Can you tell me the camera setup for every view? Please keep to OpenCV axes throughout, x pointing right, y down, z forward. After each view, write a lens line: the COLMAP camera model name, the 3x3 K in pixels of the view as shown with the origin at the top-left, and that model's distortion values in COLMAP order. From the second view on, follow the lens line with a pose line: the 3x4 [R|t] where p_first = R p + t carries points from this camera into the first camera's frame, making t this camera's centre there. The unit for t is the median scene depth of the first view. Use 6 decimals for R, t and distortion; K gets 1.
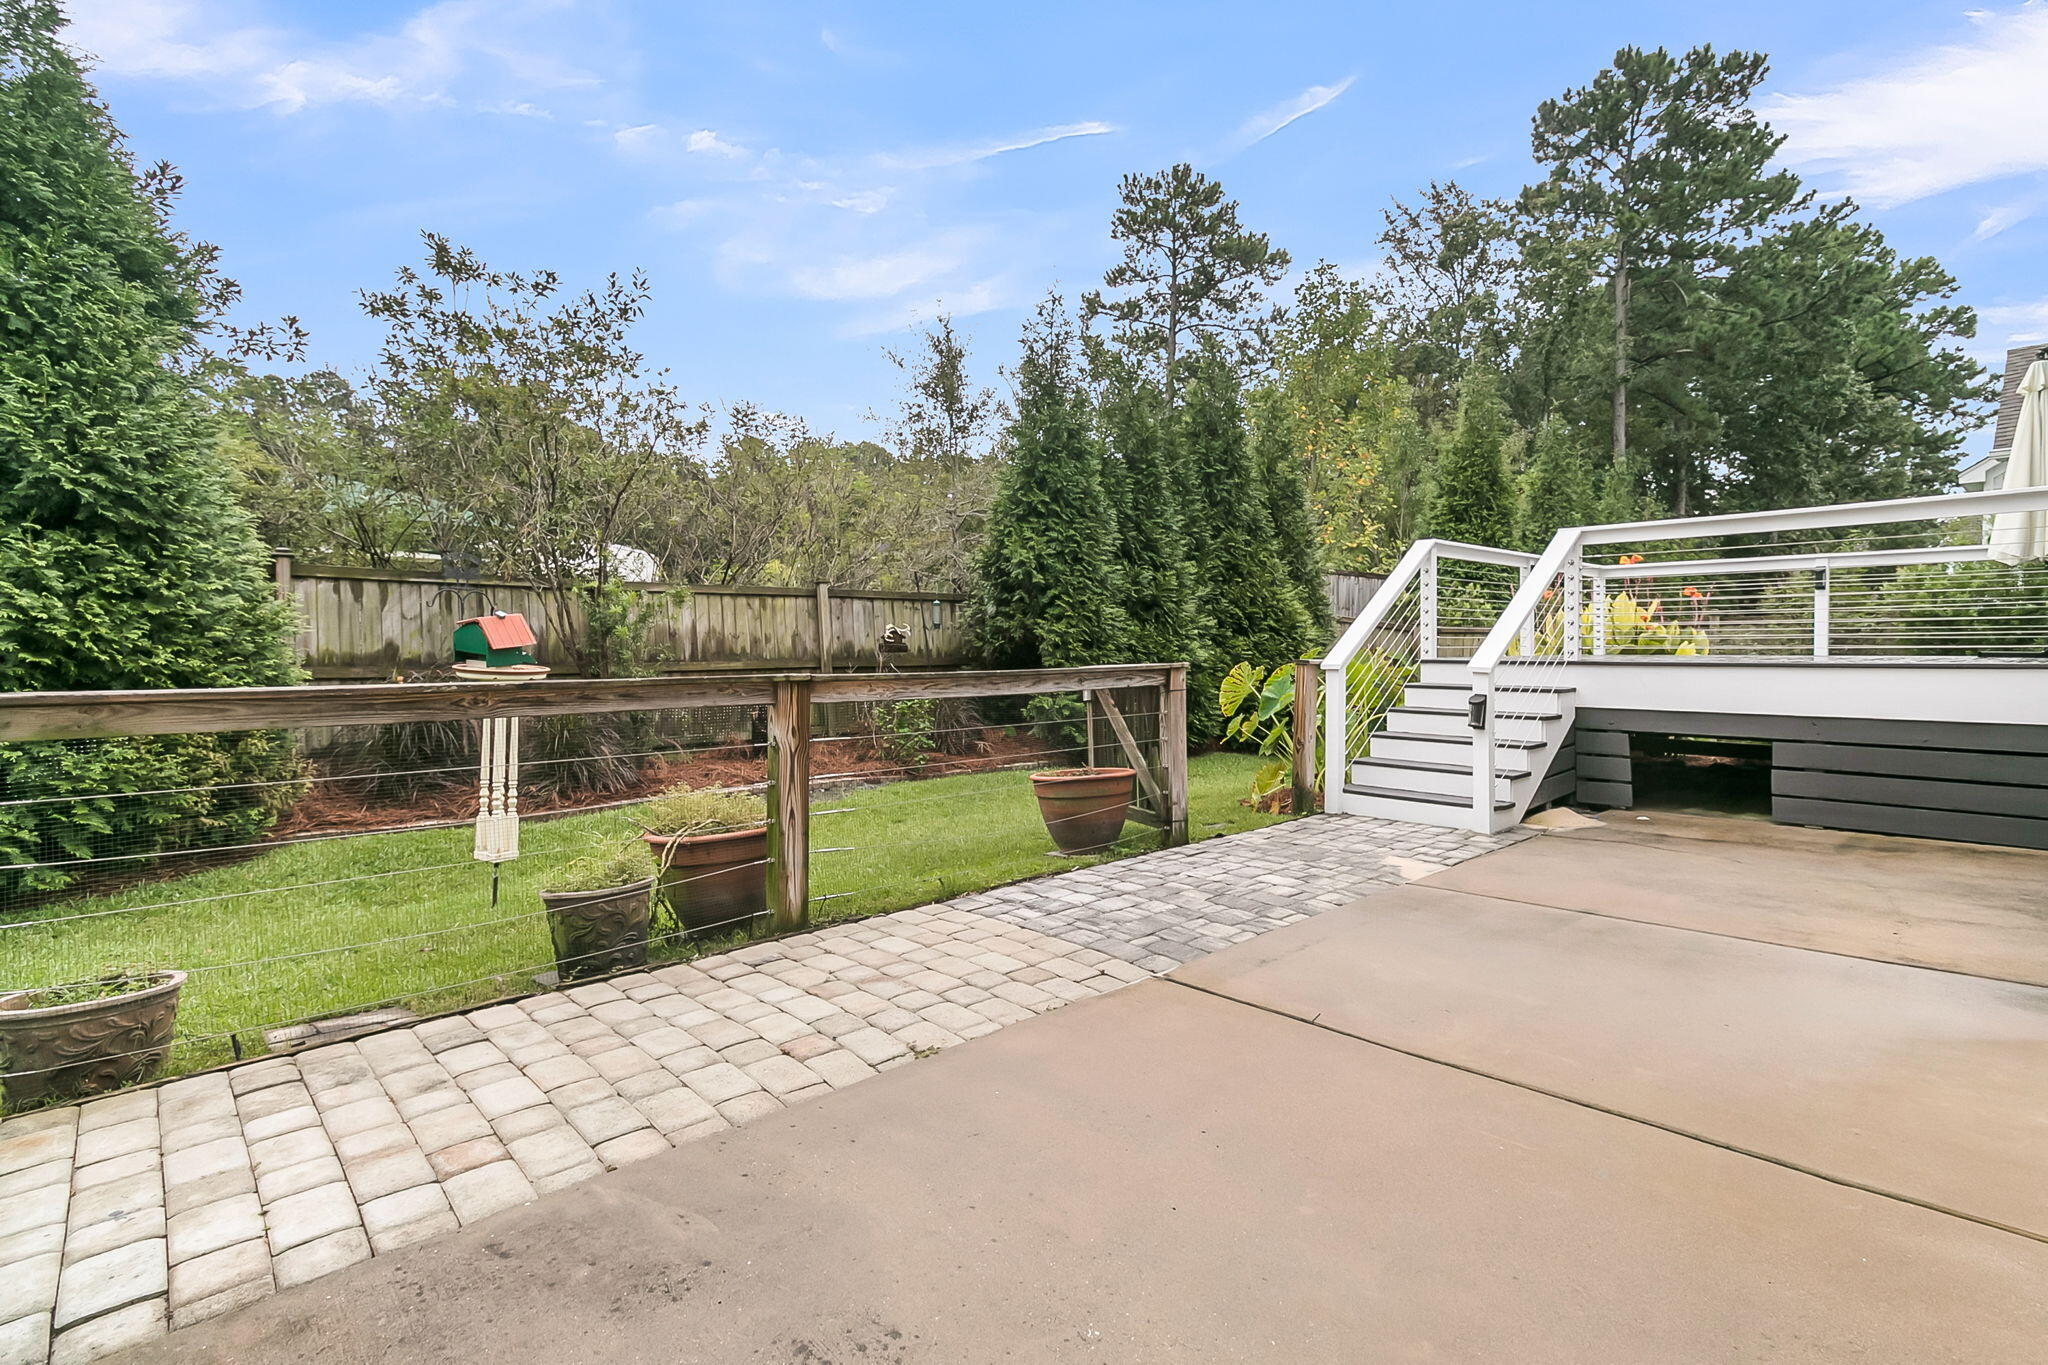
lens RADIAL K [[979.4, 0, 1030.0], [0, 979.4, 677.2], [0, 0, 1]] dist [-0.004666, -0.000573]
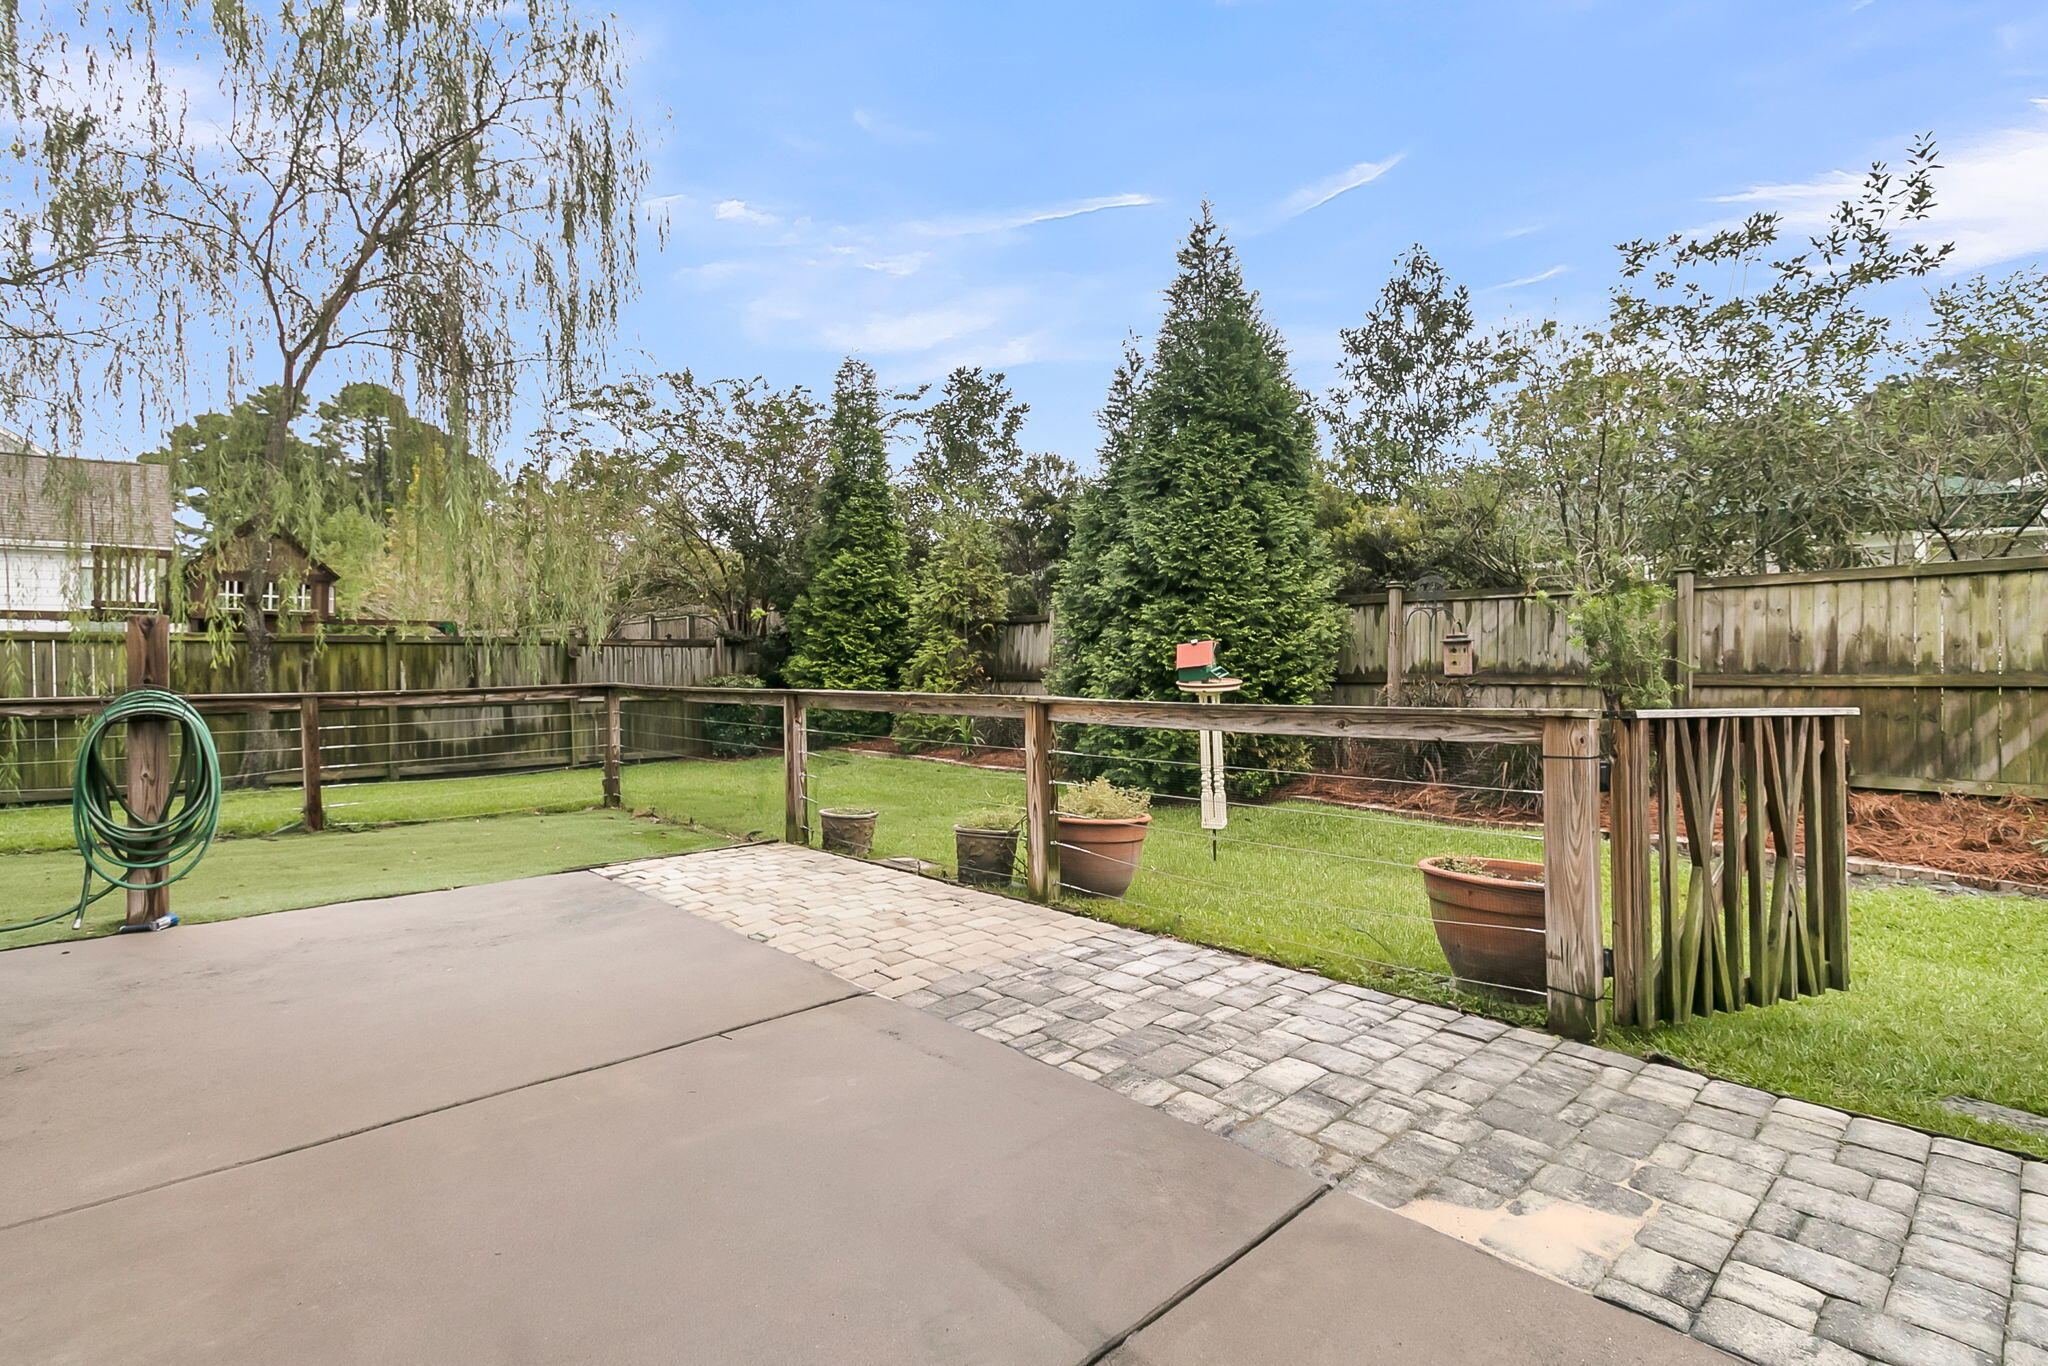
lens RADIAL K [[979.4, 0, 1030.3], [0, 979.4, 676.7], [0, 0, 1]] dist [-0.004666, -0.000573]
pose [[-0.002335, 0.025355, -0.999676, 0.228869], [-0.014494, 0.999573, 0.025386, -0.013670], [0.999892, 0.014549, -0.001967, 0.224165]]
